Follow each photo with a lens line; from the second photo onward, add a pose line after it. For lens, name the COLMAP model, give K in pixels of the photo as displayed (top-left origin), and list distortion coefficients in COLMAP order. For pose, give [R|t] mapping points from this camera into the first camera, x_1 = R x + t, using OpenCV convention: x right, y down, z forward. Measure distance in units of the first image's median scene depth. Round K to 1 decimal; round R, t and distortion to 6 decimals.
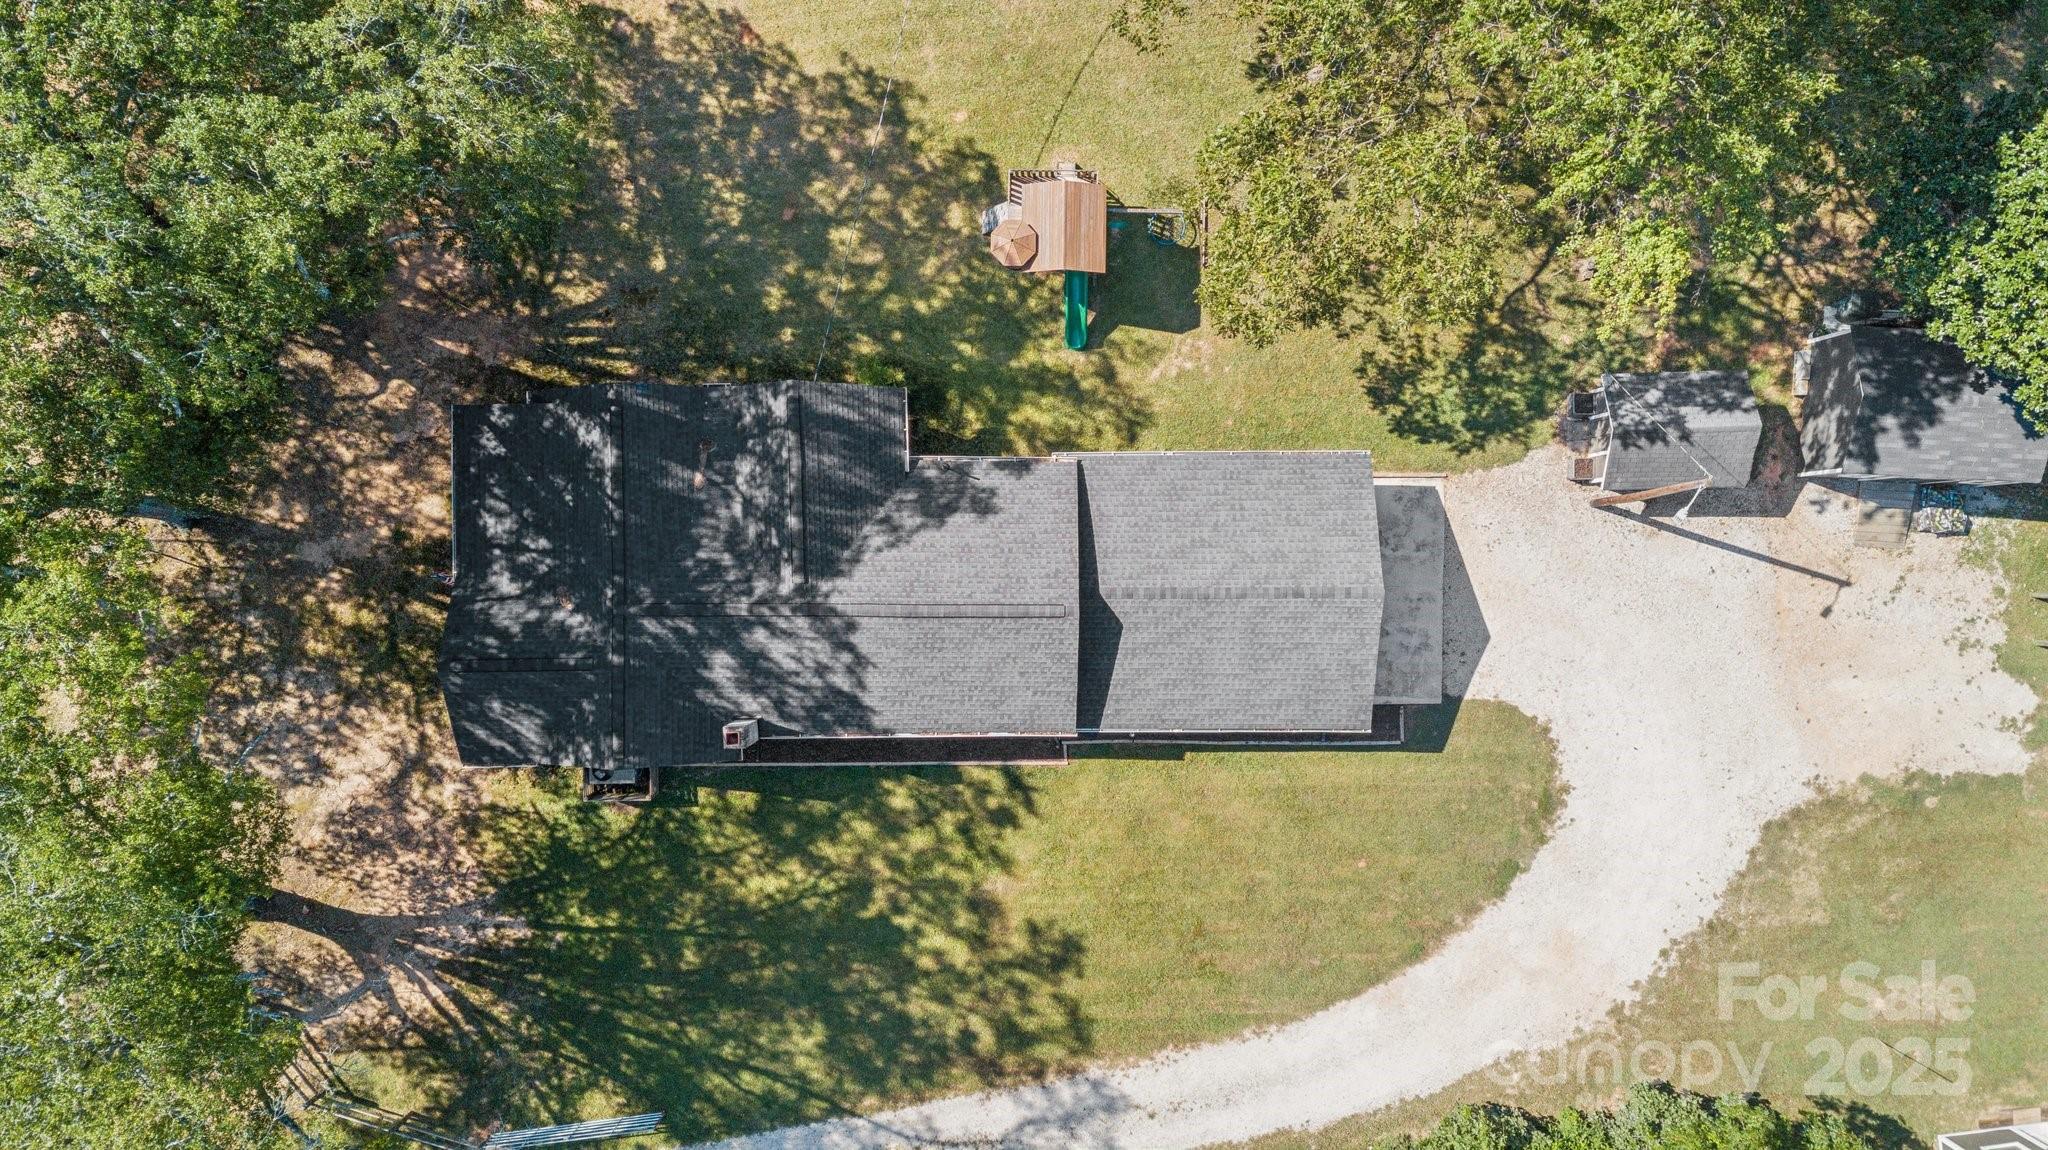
lens RADIAL K [[1562.5, 0, 1024.0], [0, 1562.5, 575.0], [0, 0, 1]] dist [0.041948, -0.004335]
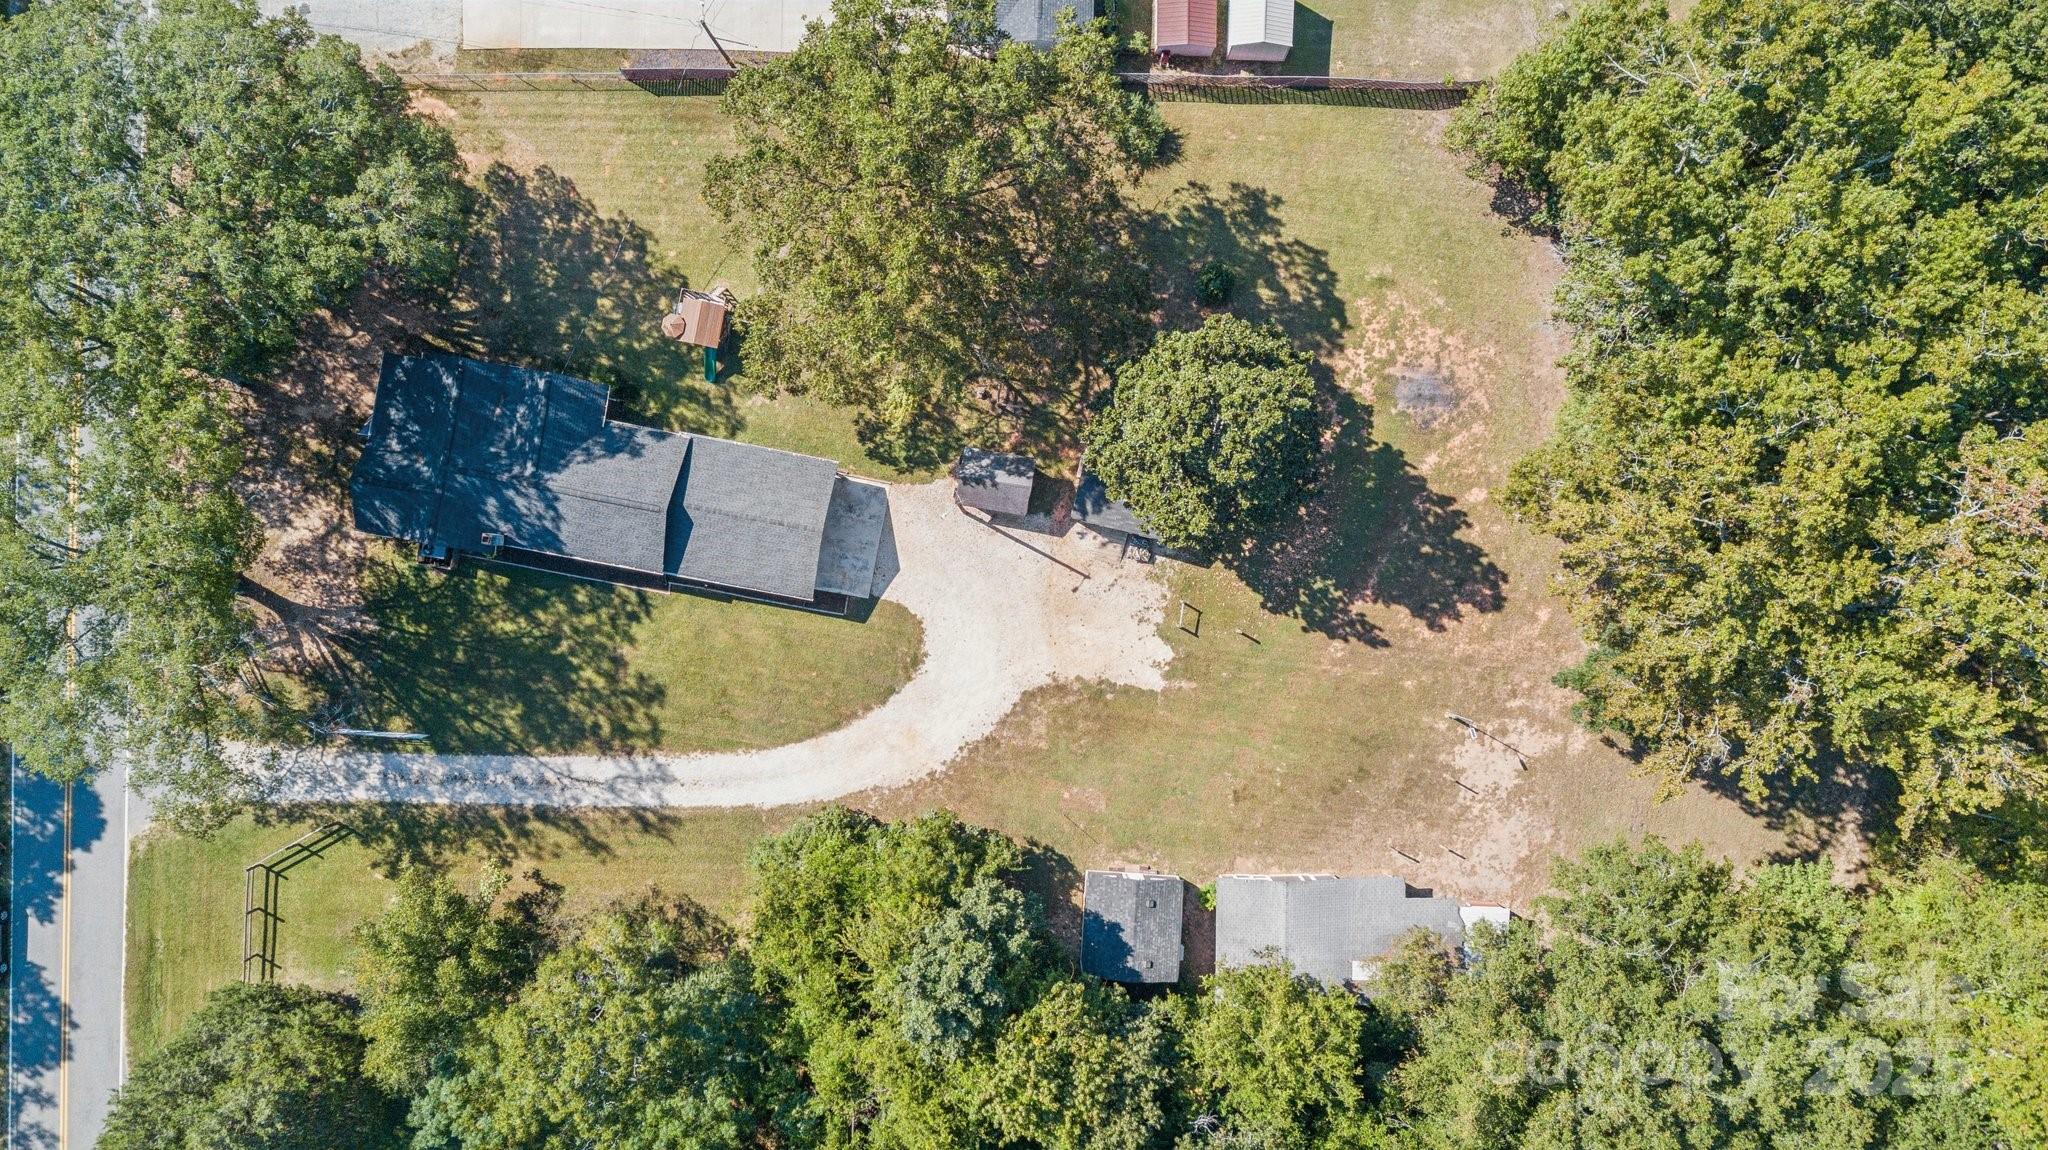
lens RADIAL K [[1538.2, 0, 1026.4], [0, 1538.2, 561.9], [0, 0, 1]] dist [0.033620, -0.001748]
pose [[0.982085, 0.188313, 0.006834, 0.436101], [-0.188332, 0.982103, 0.002281, -0.003694], [-0.006282, -0.003527, 0.999974, -0.895340]]
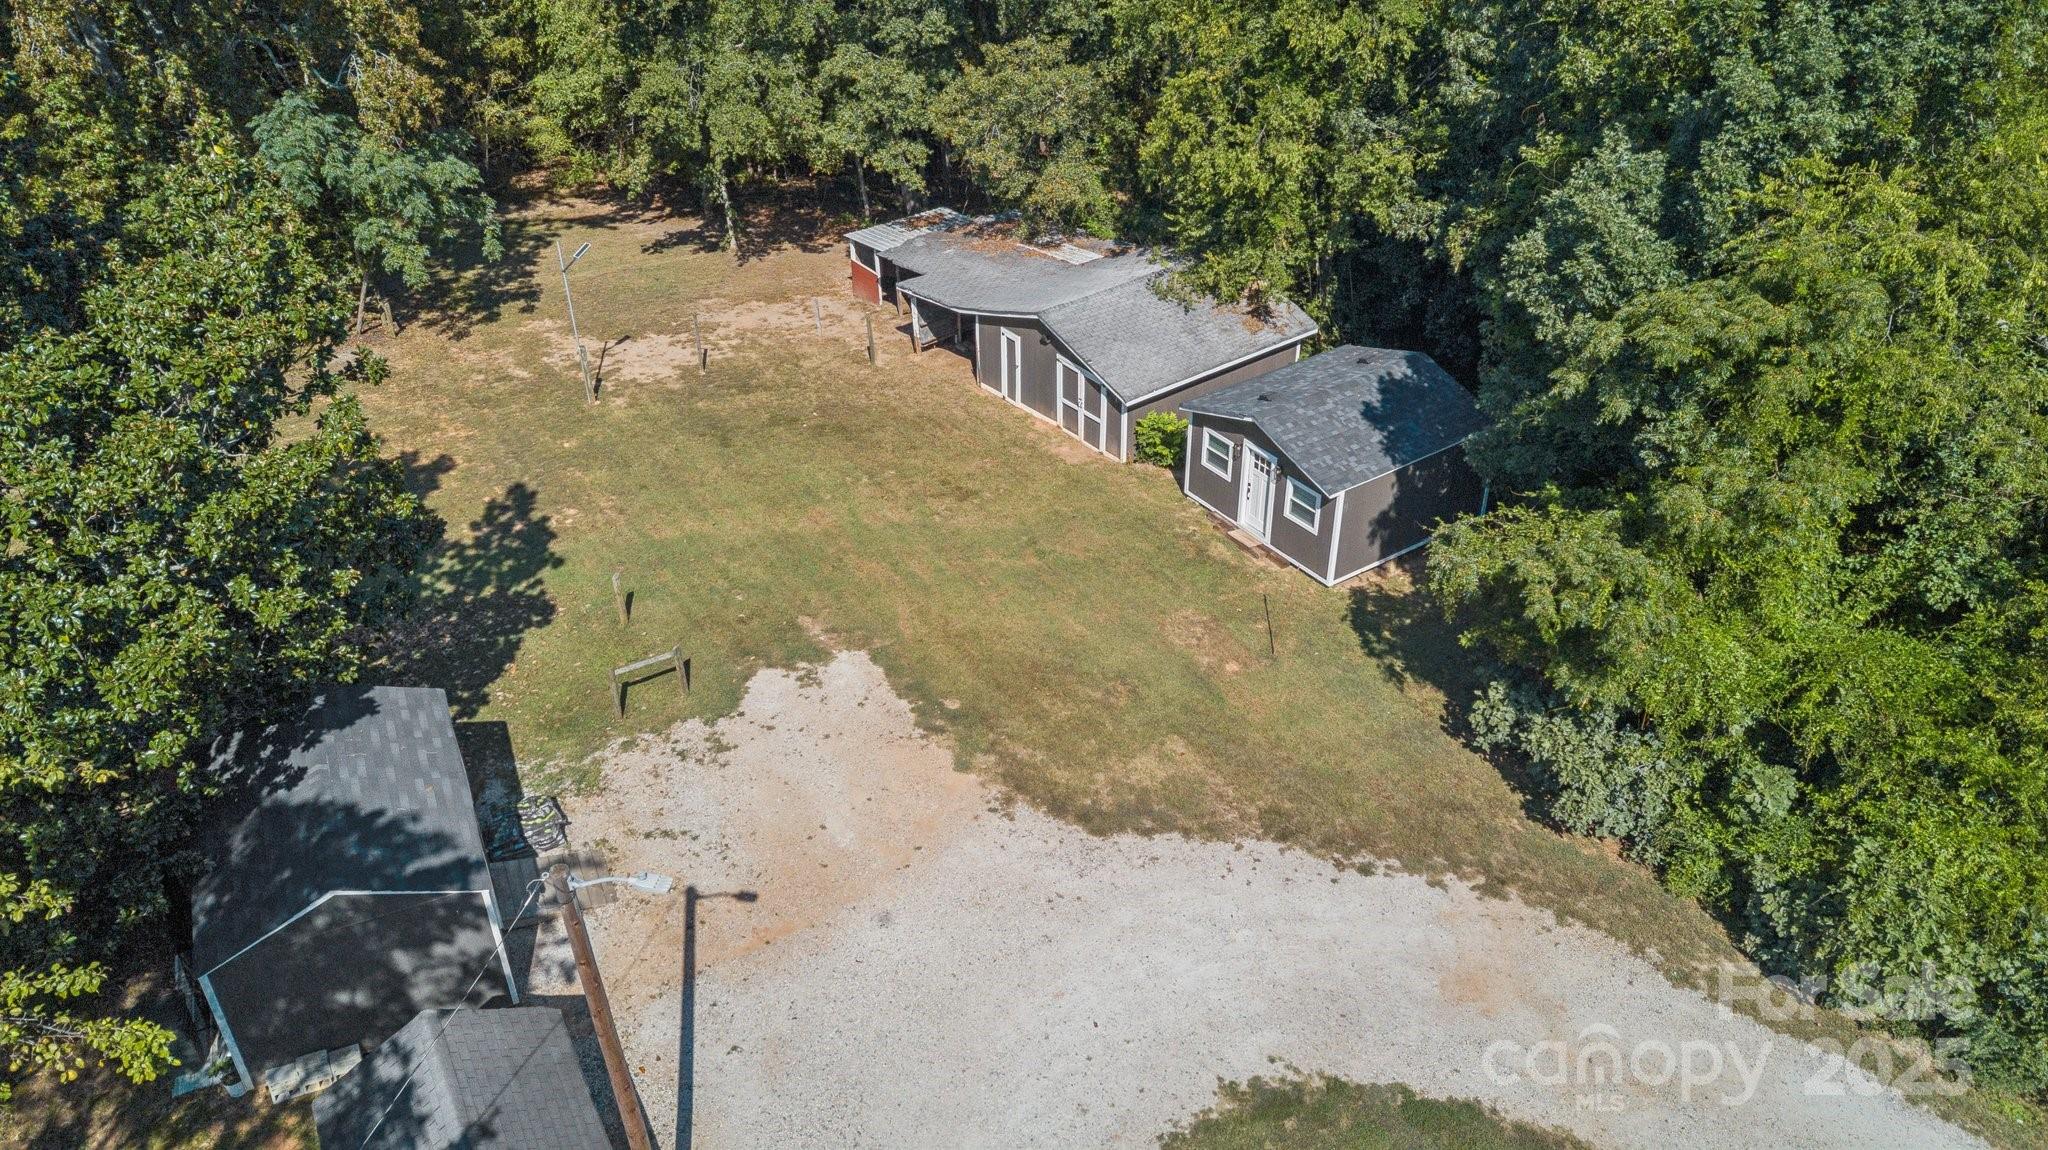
lens RADIAL K [[1562.5, 0, 1024.0], [0, 1562.5, 575.0], [0, 0, 1]] dist [0.041948, -0.004335]
pose [[-0.461416, -0.498678, 0.733768, 0.082627], [0.887016, -0.275386, 0.370627, -0.069155], [0.017246, 0.821877, 0.569403, 0.571670]]
